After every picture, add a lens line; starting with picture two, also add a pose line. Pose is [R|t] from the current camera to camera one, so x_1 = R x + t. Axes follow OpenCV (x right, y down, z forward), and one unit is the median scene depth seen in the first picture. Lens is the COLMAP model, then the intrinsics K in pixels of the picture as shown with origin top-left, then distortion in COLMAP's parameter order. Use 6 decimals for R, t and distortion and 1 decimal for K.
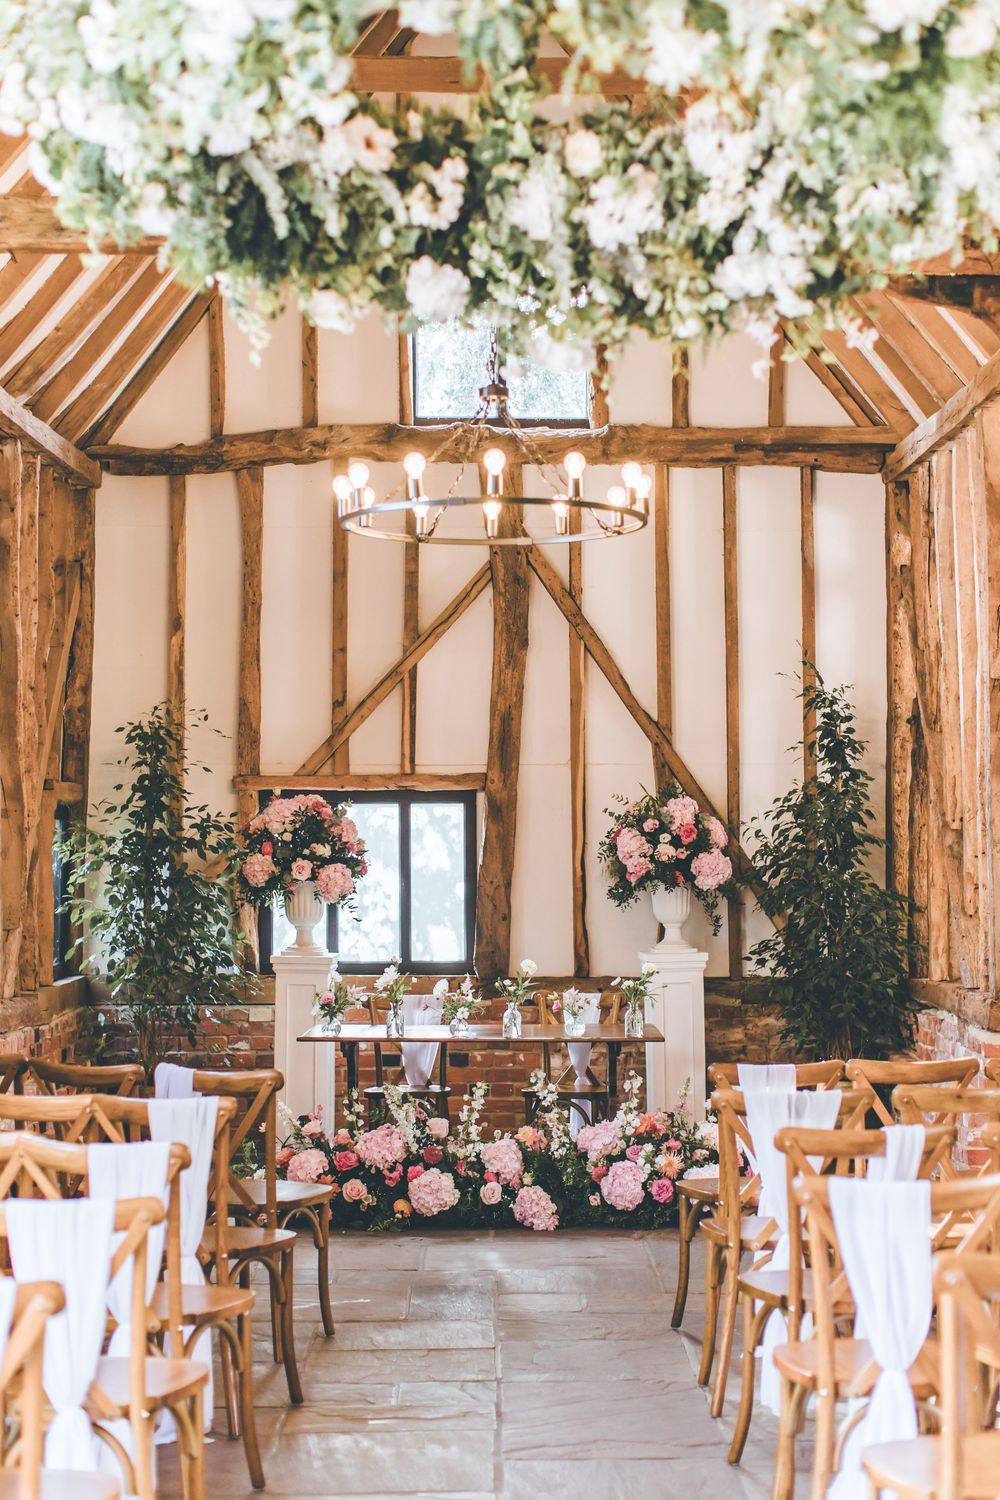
lens RADIAL K [[2162.5, 0, 500.0], [0, 2162.5, 750.0], [0, 0, 1]] dist [-0.016386, -0.007043]
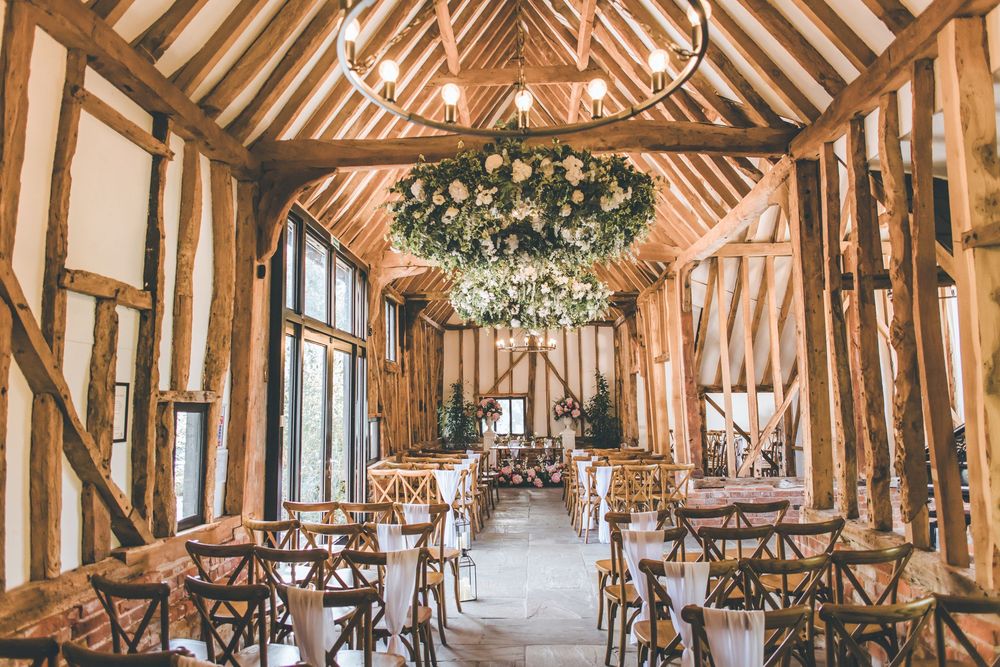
lens RADIAL K [[692.8, 0, 500.0], [0, 692.8, 333.5], [0, 0, 1]] dist [0.002496, -0.000056]
pose [[0.998386, -0.016042, -0.054473, 0.017704], [0.012789, 0.998144, -0.059546, -0.029636], [0.055327, 0.058753, 0.996738, -0.511502]]
